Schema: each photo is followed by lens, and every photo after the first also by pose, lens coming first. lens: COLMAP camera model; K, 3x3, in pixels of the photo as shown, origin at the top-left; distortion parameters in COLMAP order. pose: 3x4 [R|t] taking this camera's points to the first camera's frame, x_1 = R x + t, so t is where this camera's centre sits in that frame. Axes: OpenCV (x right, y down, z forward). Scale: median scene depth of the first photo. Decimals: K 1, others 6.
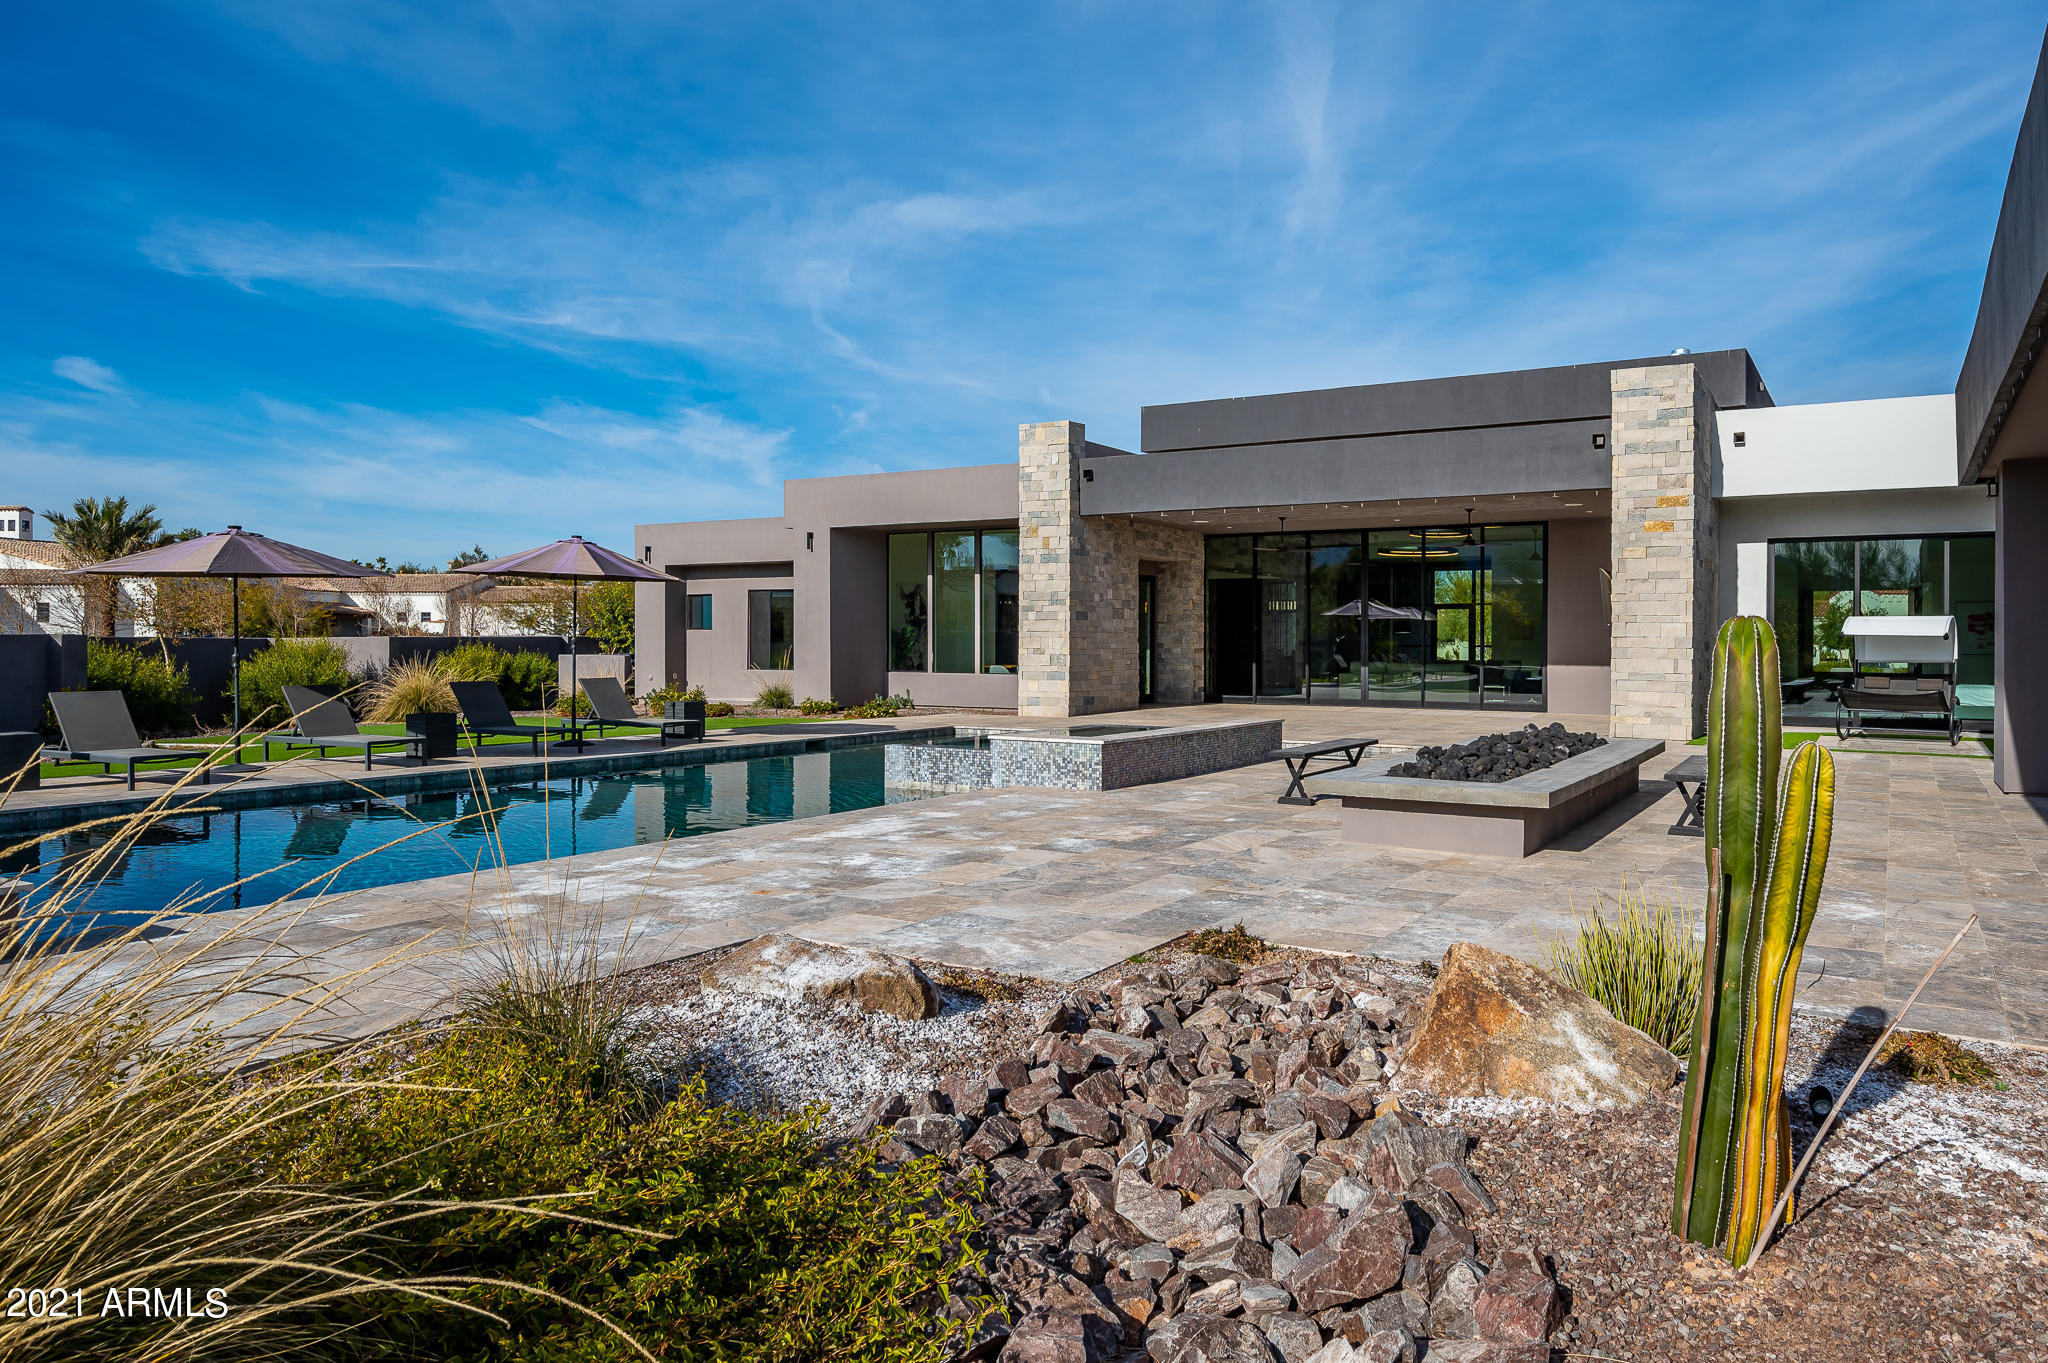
lens RADIAL K [[1379.3, 0, 1210.7], [0, 1379.3, 624.6], [0, 0, 1]] dist [-0.010005, -0.000202]
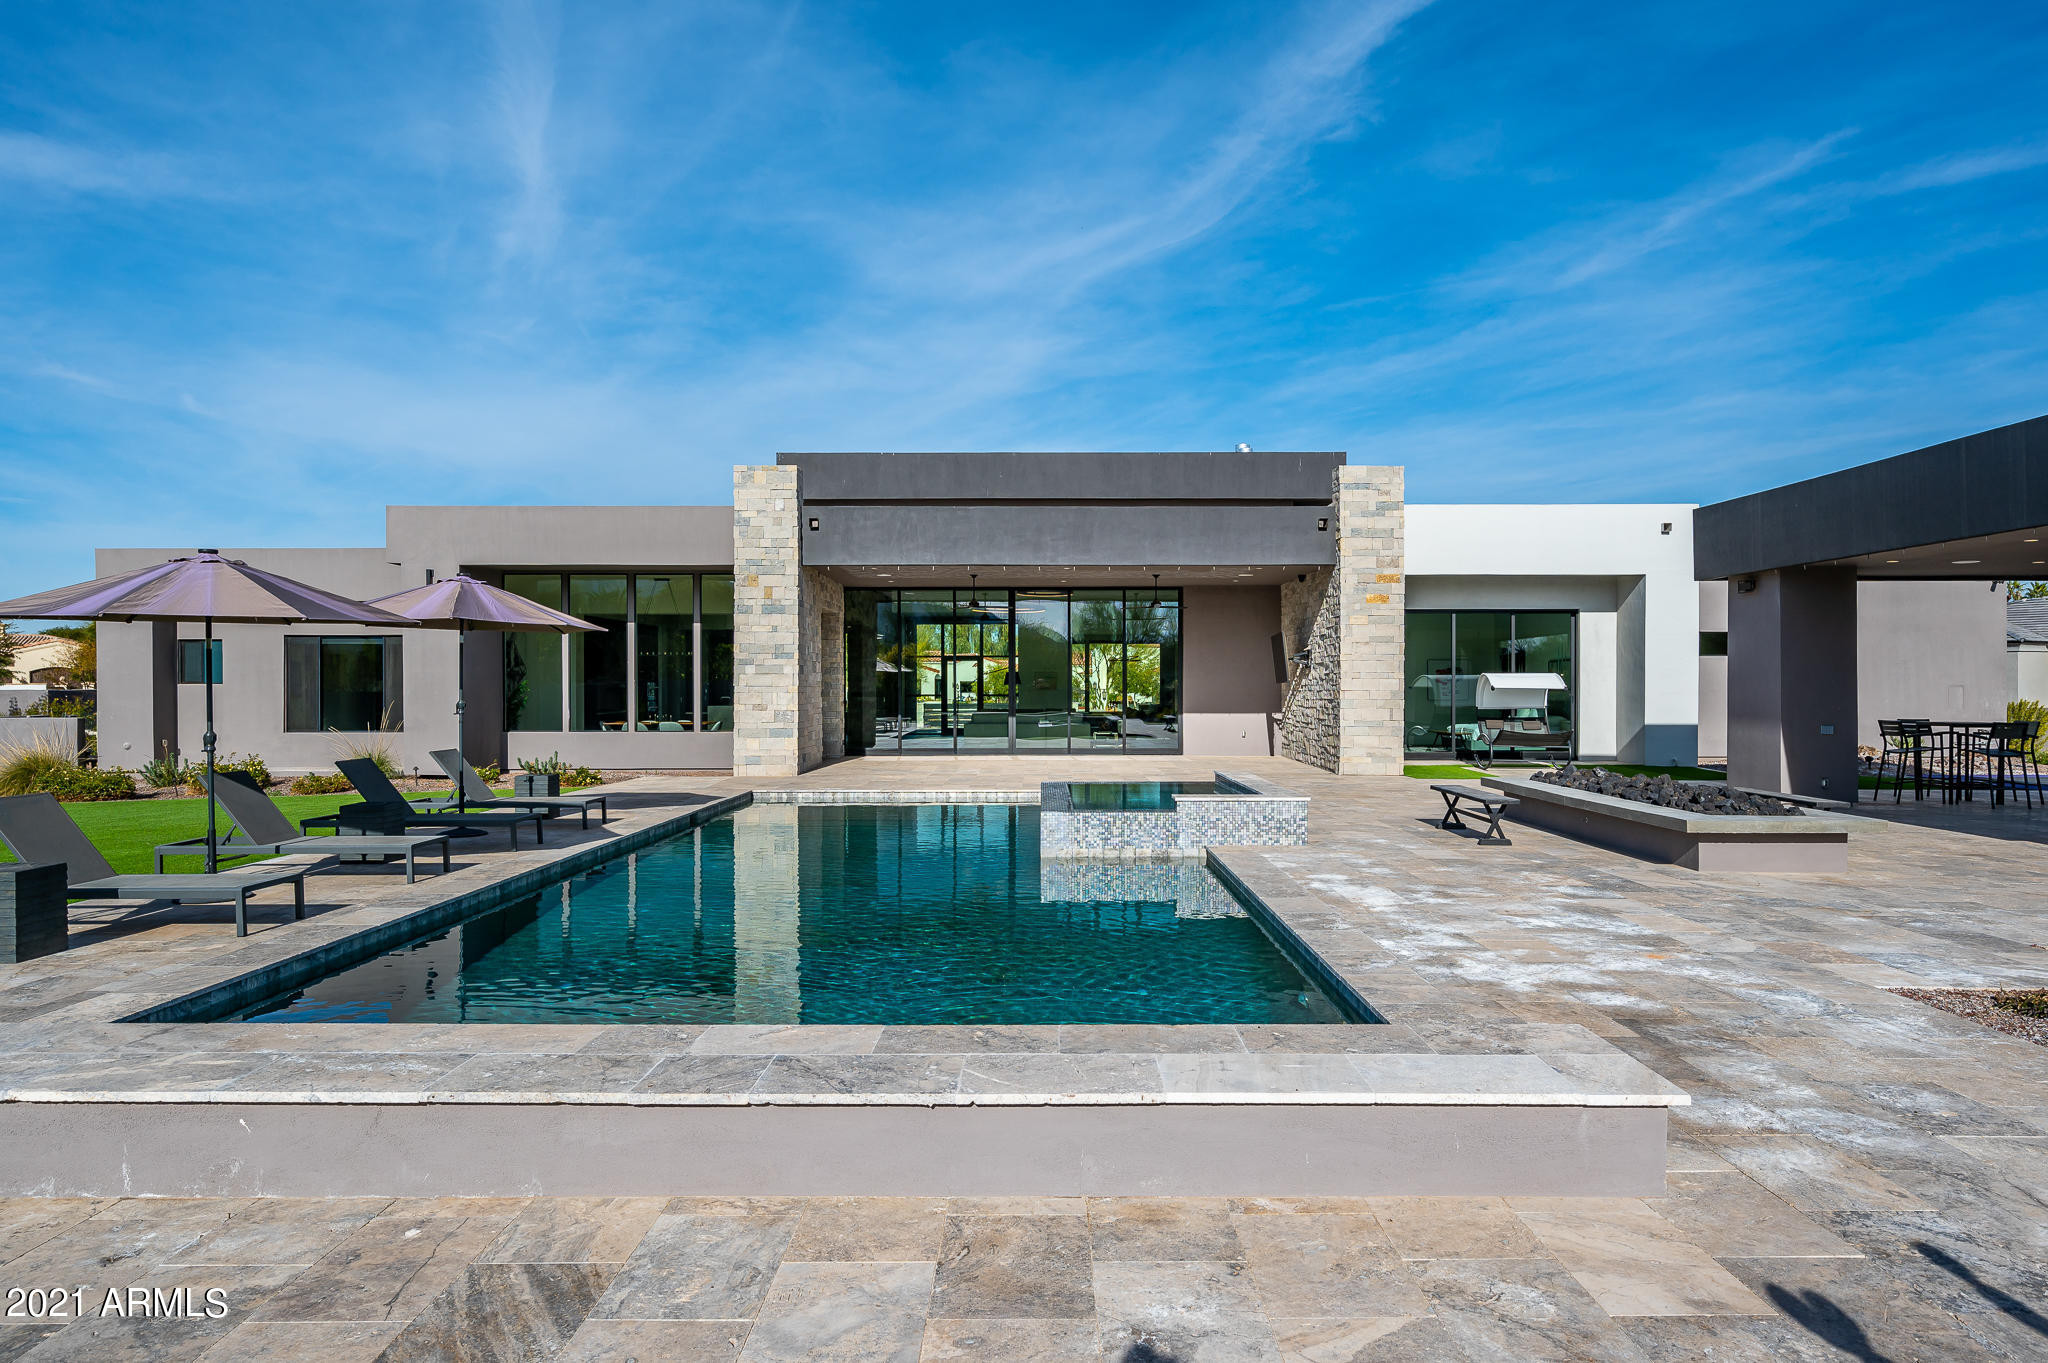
lens RADIAL K [[1299.9, 0, 1120.6], [0, 1299.9, 703.1], [0, 0, 1]] dist [0.005483, -0.003334]
pose [[0.862762, -0.011178, 0.505486, -0.355876], [-0.002196, 0.999663, 0.025853, -0.007160], [-0.505605, -0.023415, 0.862447, 0.104593]]
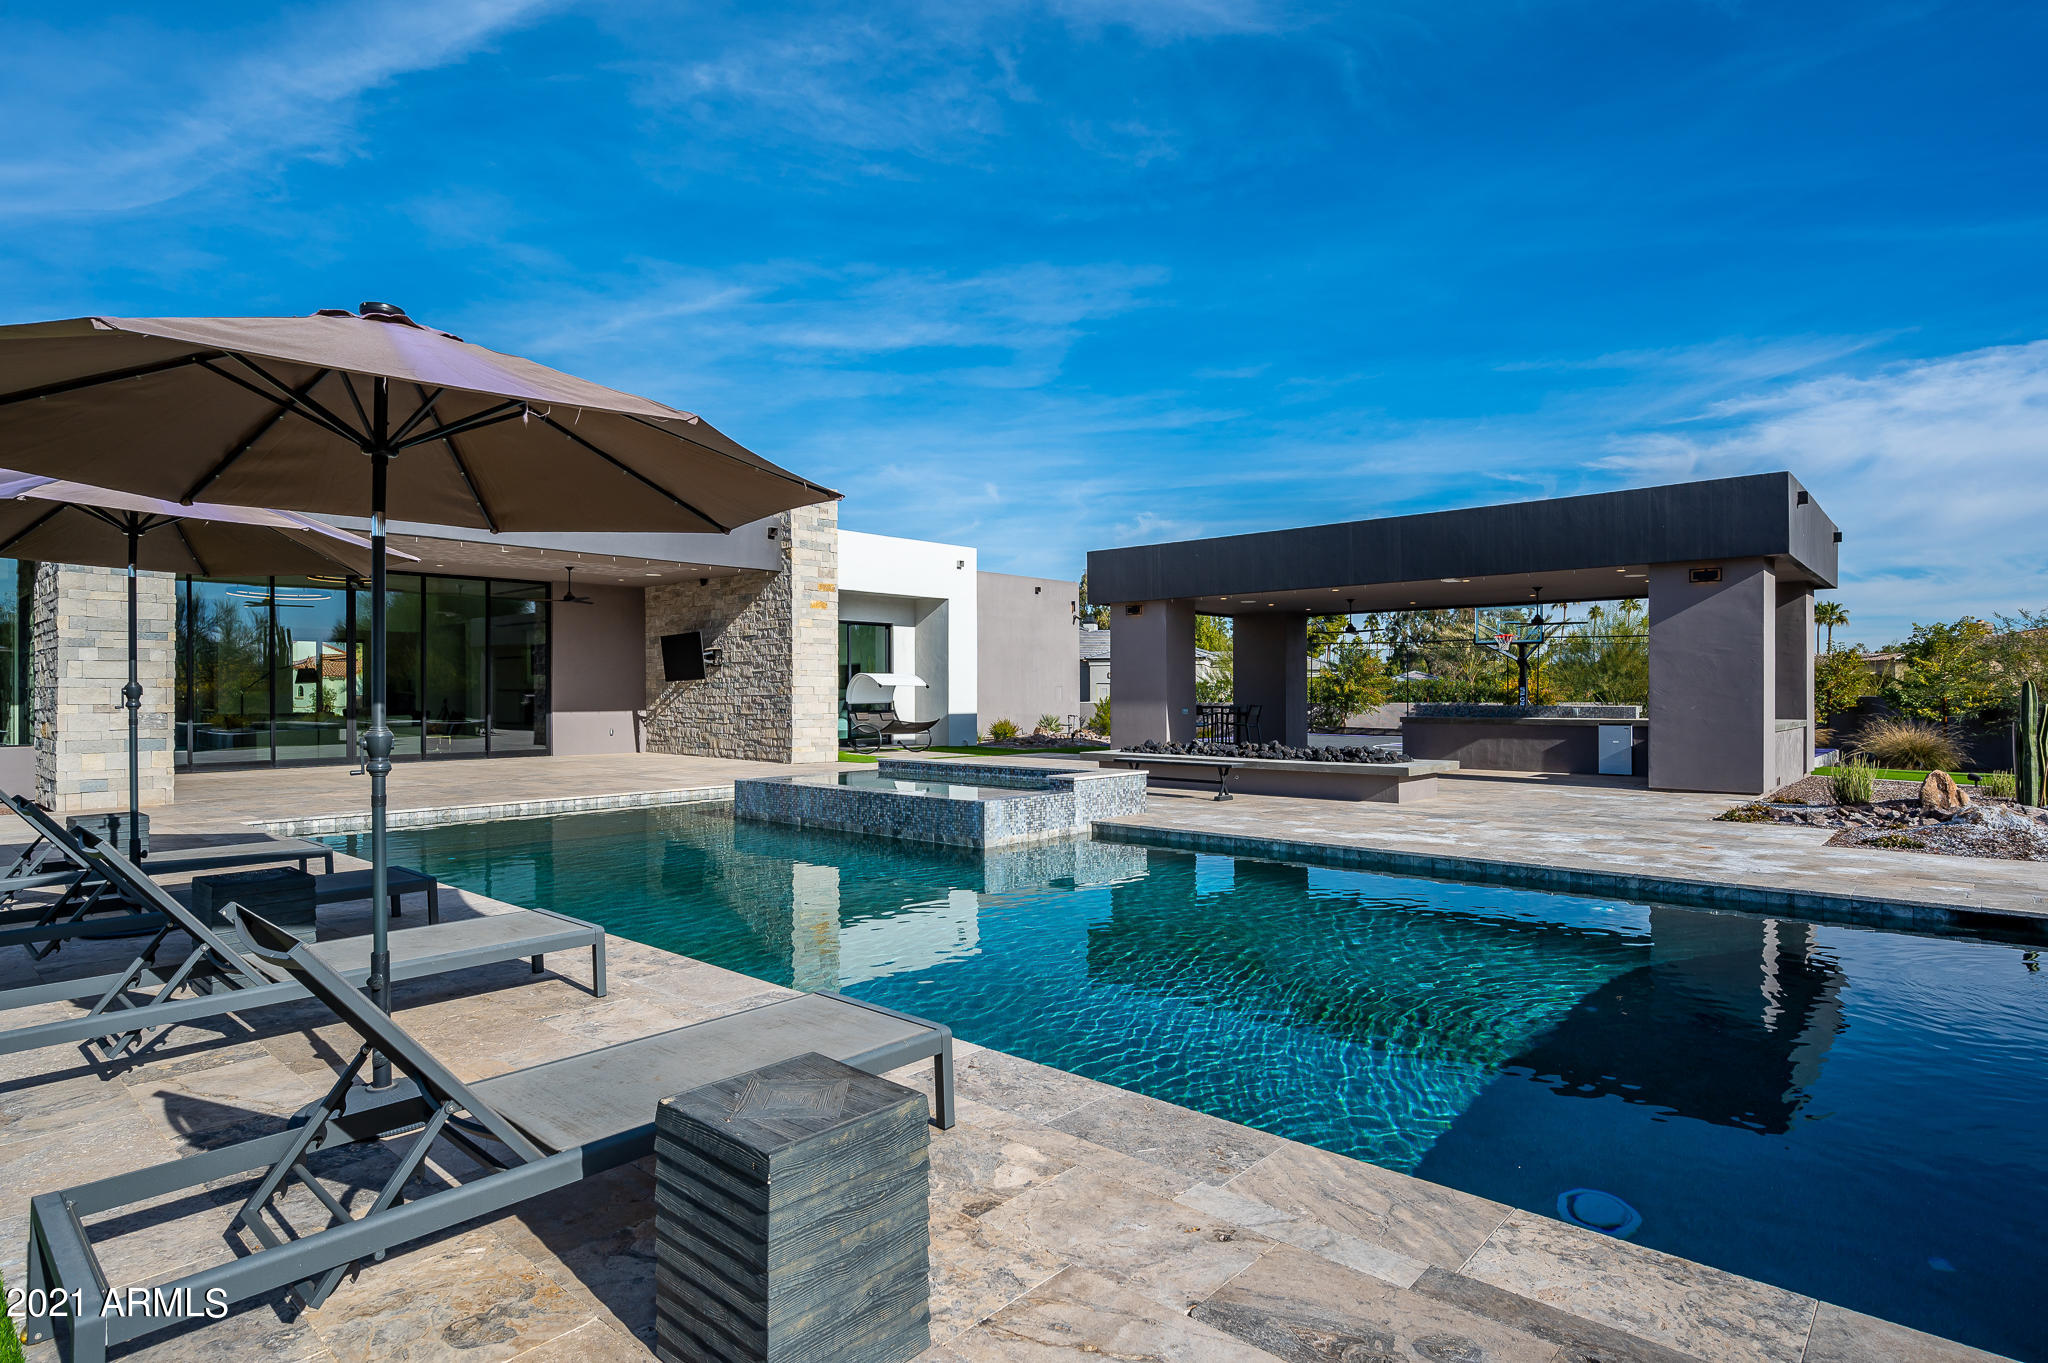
lens RADIAL K [[1054.7, 0, 1019.1], [0, 1054.7, 680.1], [0, 0, 1]] dist [0.024456, -0.002712]
pose [[0.249995, 0.006745, 0.968224, -0.501701], [-0.005908, 0.999968, -0.005440, 0.005519], [-0.968229, -0.004360, 0.250027, 0.441261]]
